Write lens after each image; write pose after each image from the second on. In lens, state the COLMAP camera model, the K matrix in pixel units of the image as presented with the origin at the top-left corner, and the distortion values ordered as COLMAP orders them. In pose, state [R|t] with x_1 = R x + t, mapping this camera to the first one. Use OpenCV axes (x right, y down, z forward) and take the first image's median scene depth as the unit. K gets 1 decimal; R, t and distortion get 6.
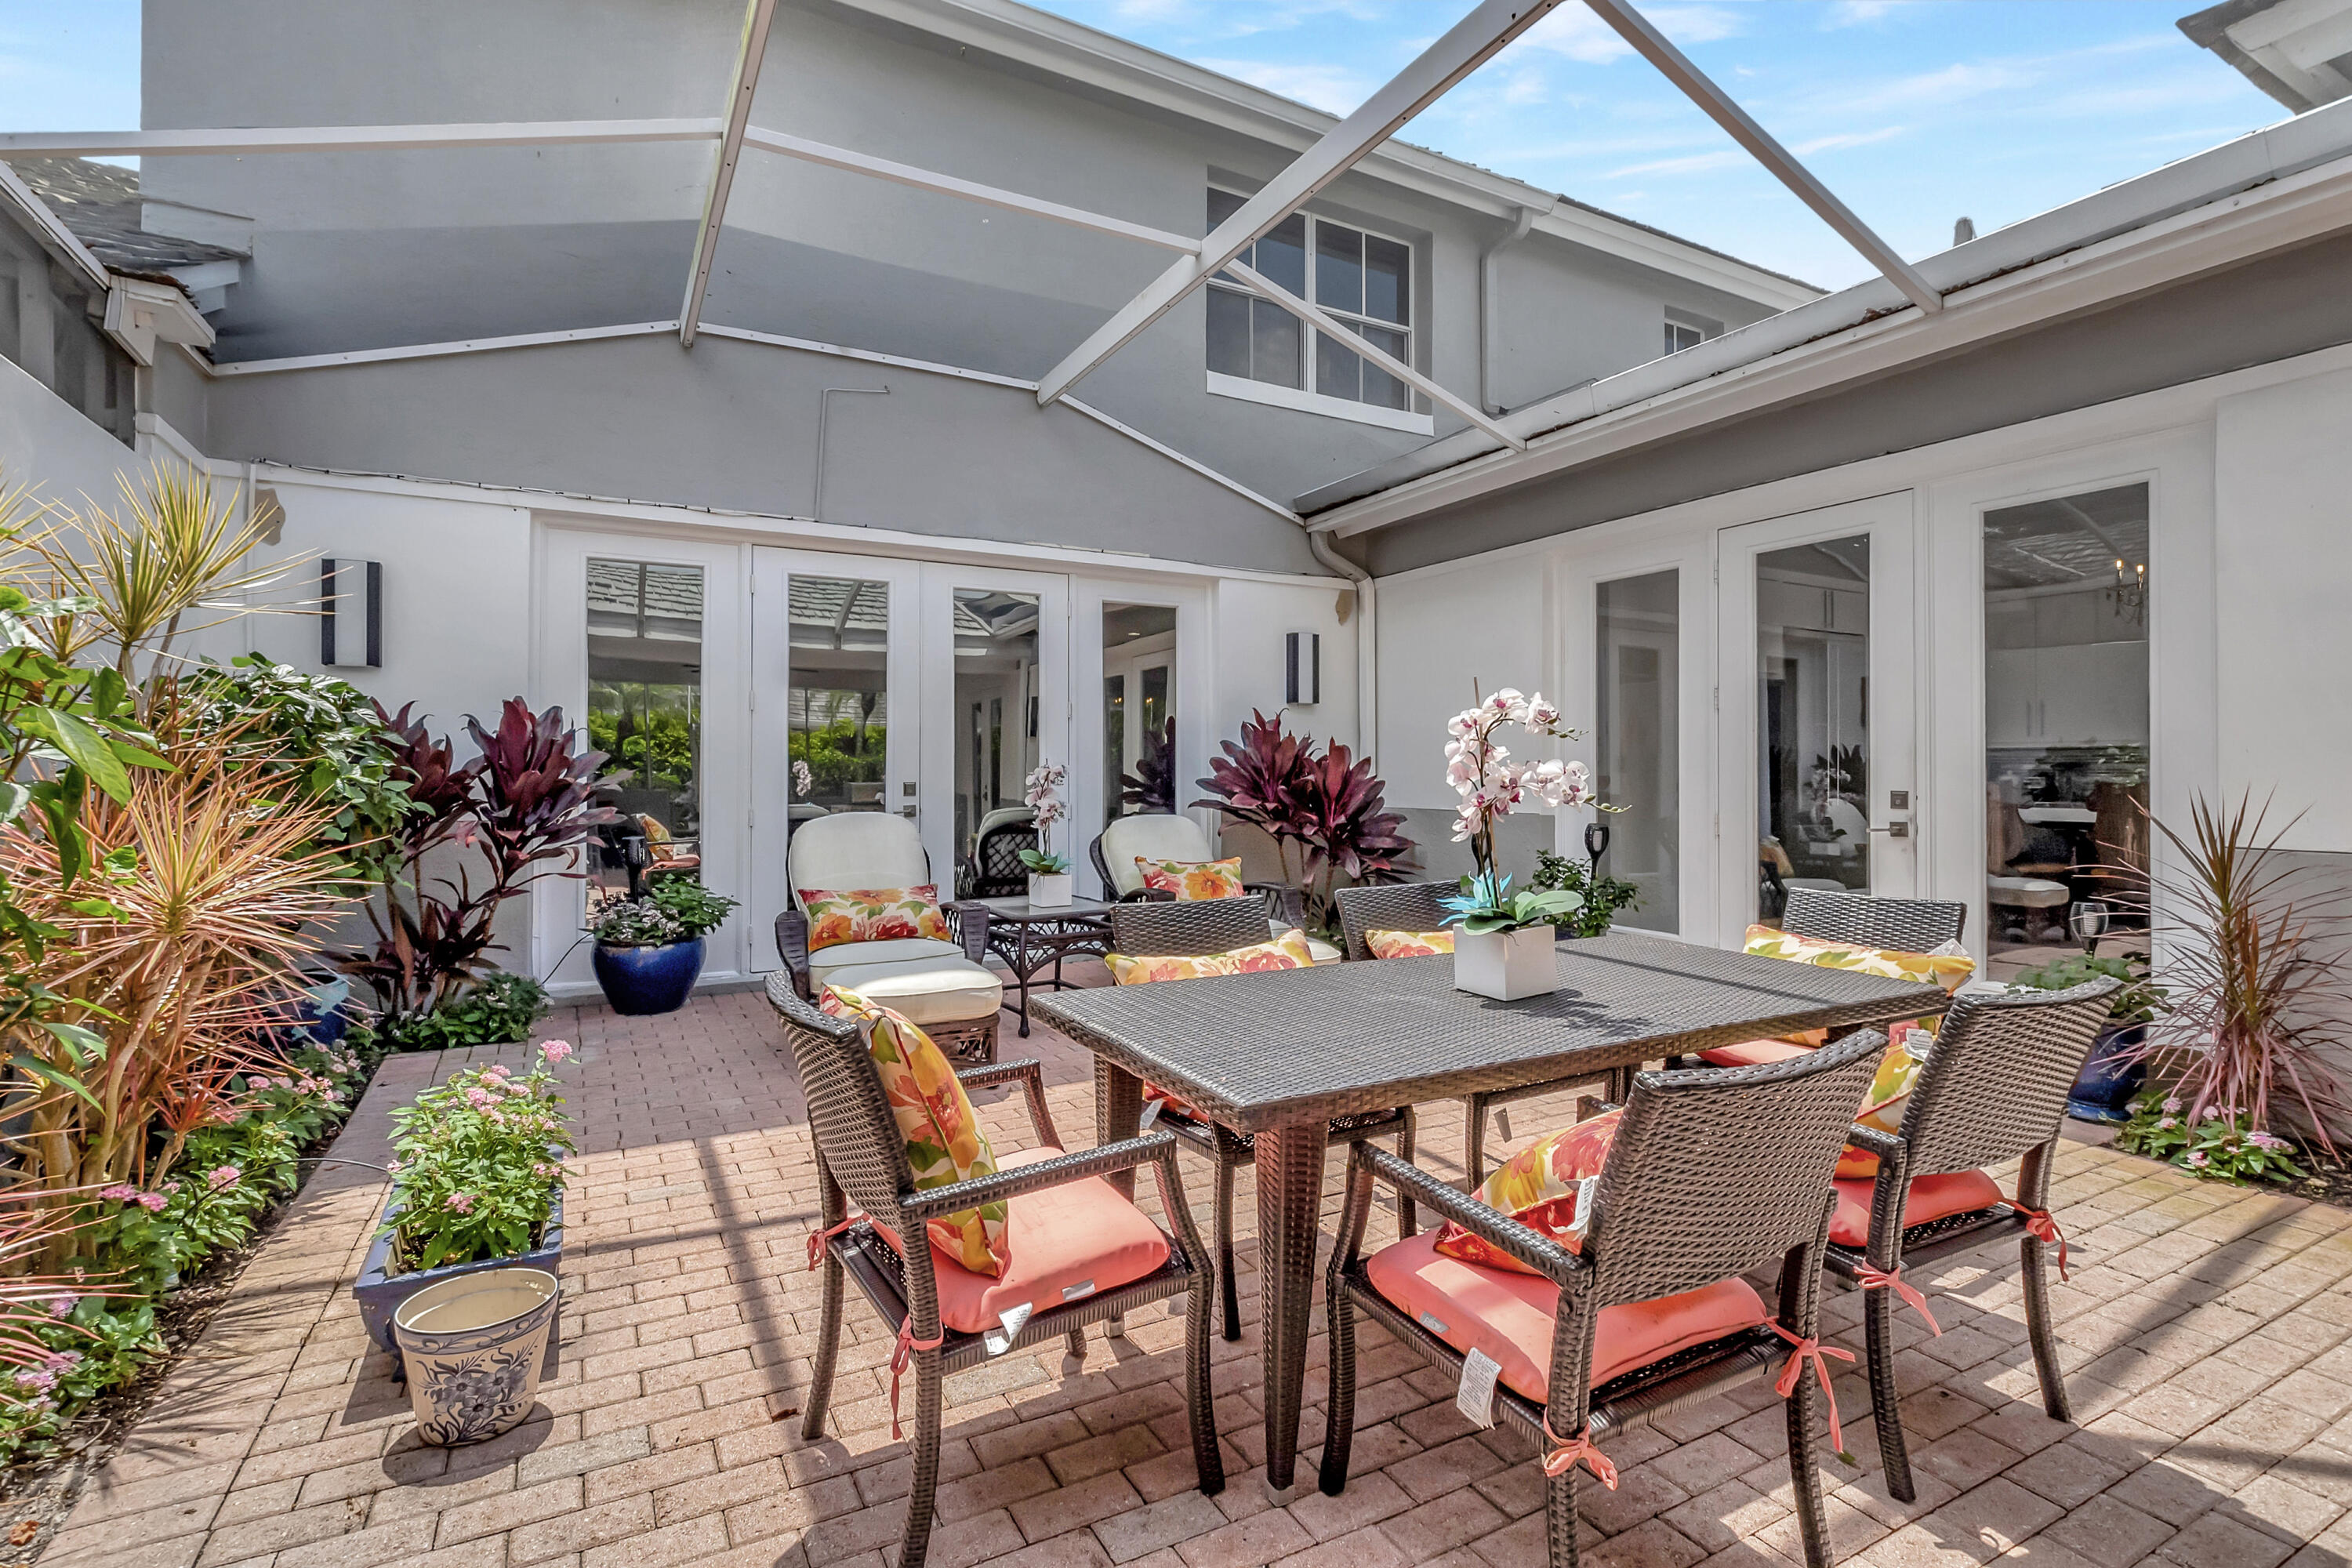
lens RADIAL K [[1042.0, 0, 1168.4], [0, 1042.0, 777.3], [0, 0, 1]] dist [0.000952, -0.002961]
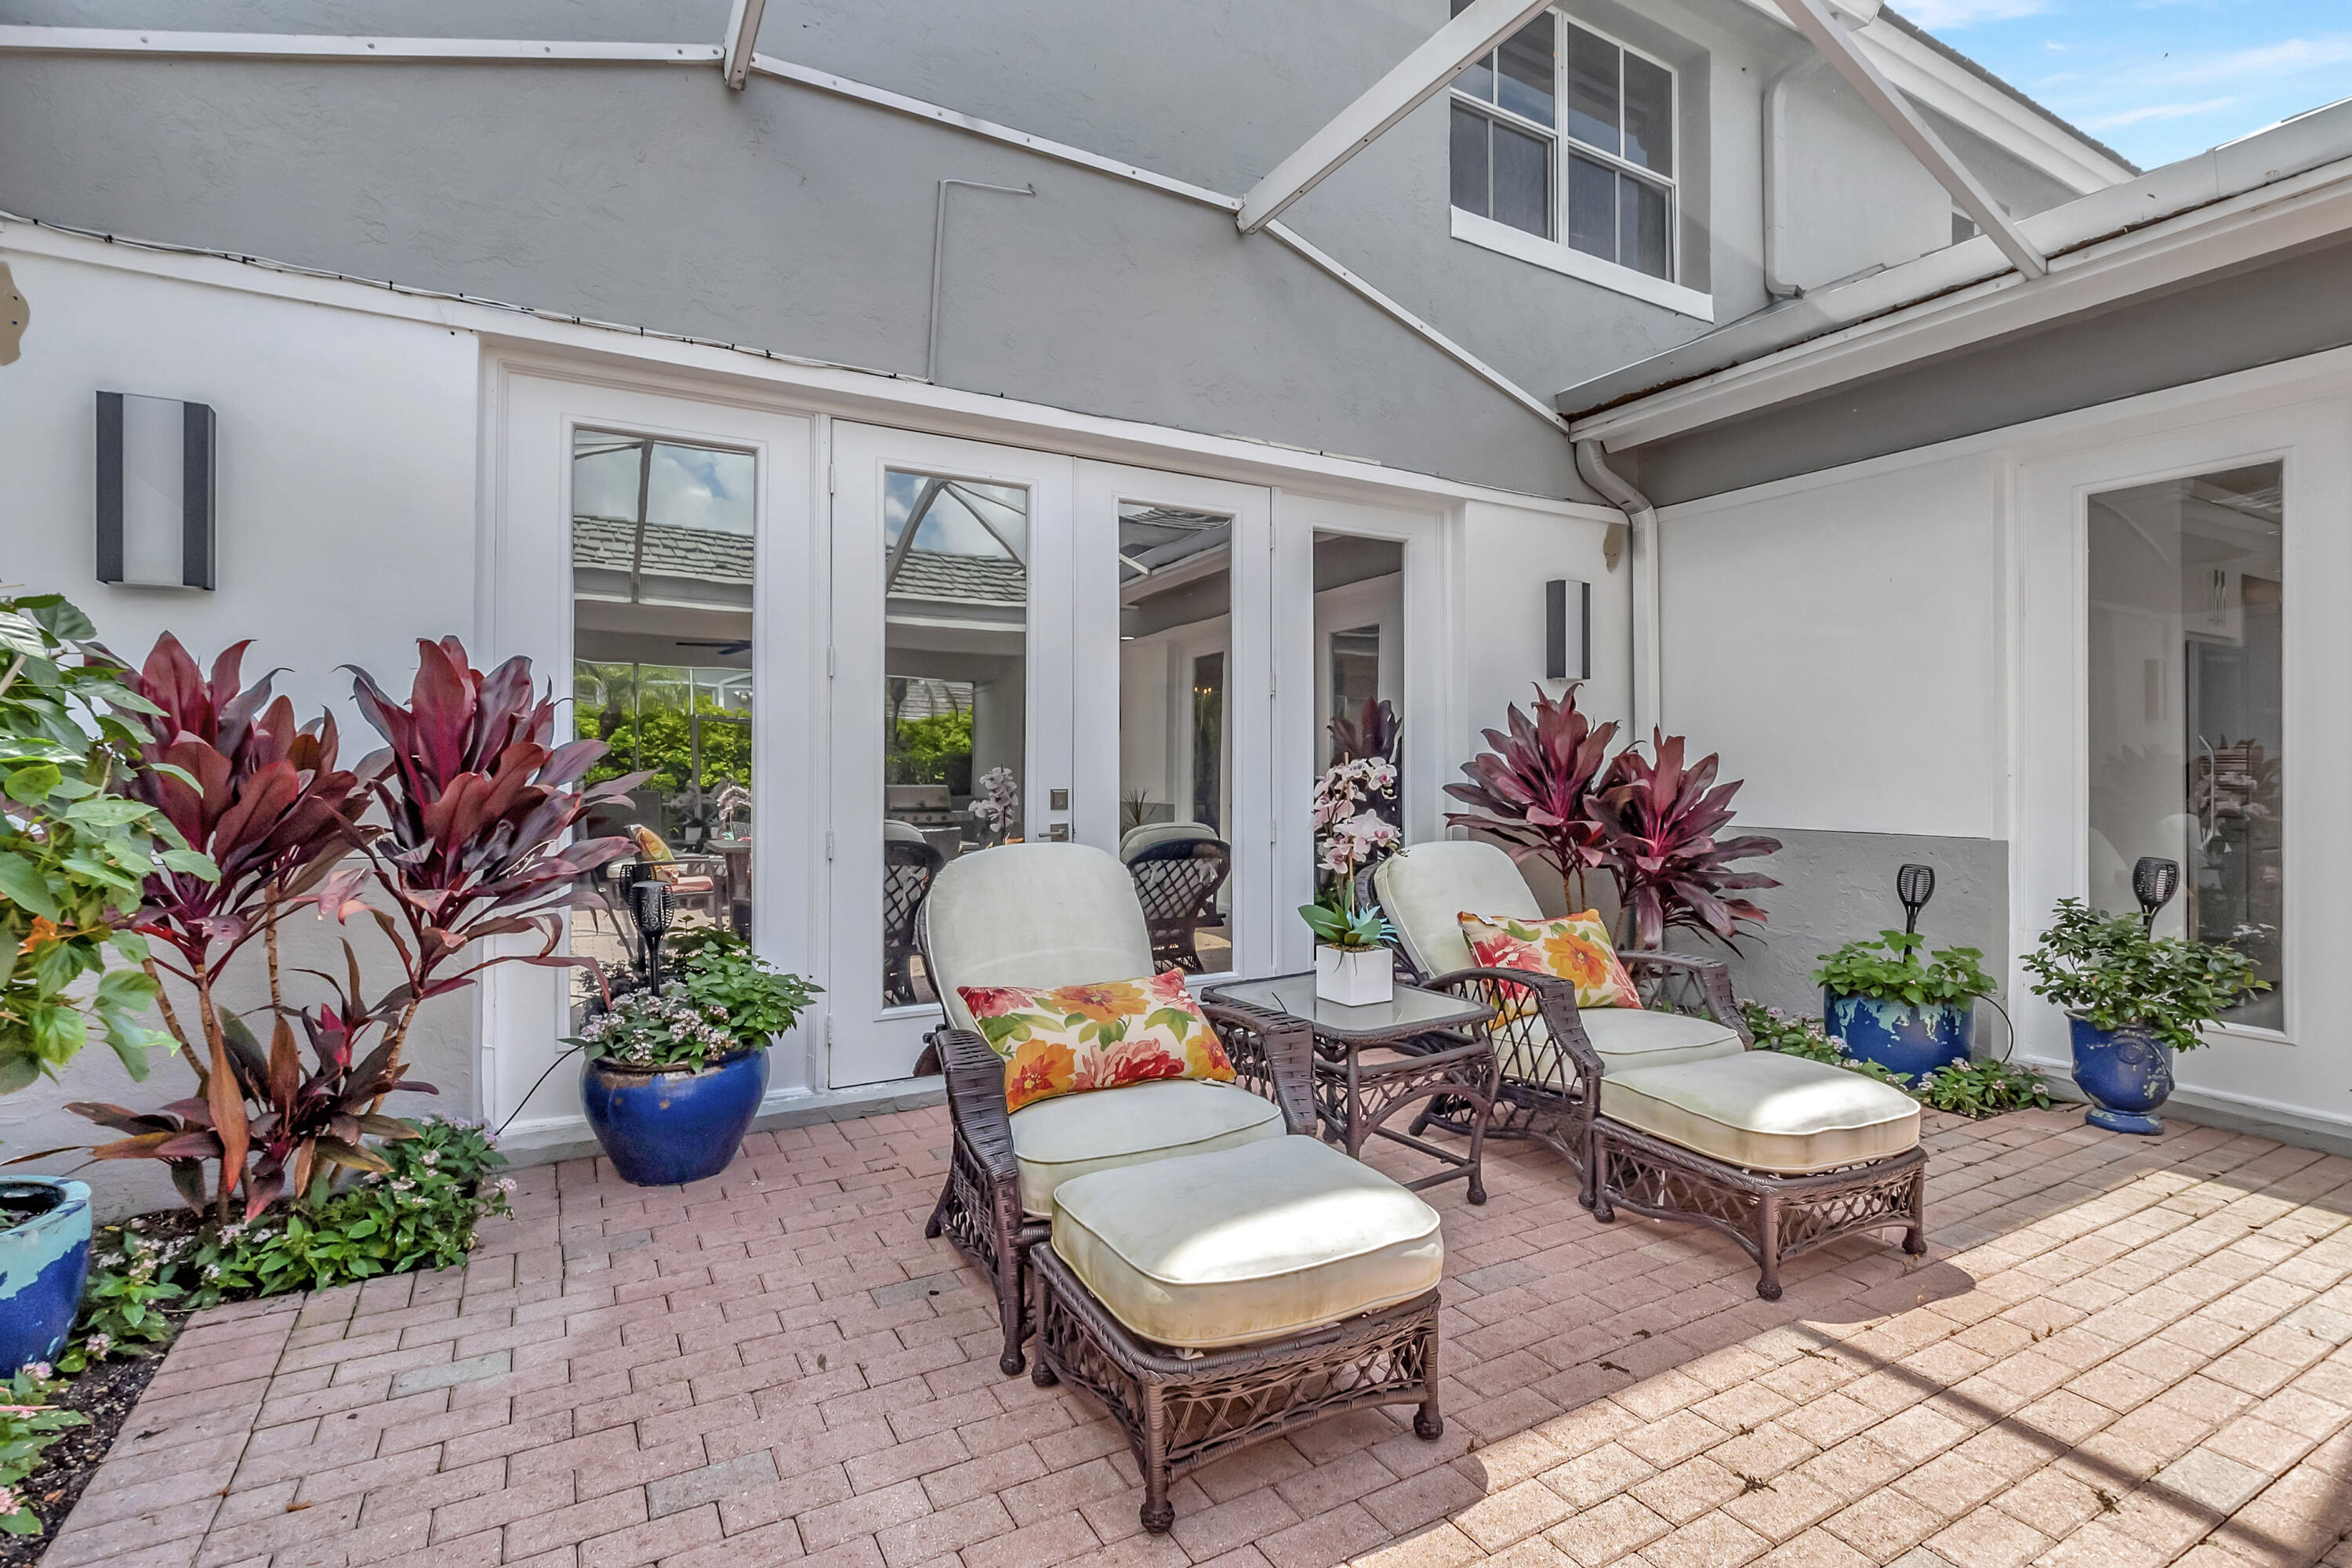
lens RADIAL K [[1042.0, 0, 1155.4], [0, 1042.0, 776.7], [0, 0, 1]] dist [0.000952, -0.002961]
pose [[0.999958, 0.002045, 0.008908, -0.218871], [-0.002053, 0.999997, 0.000933, -0.004636], [-0.008906, -0.000951, 0.999960, 0.380894]]
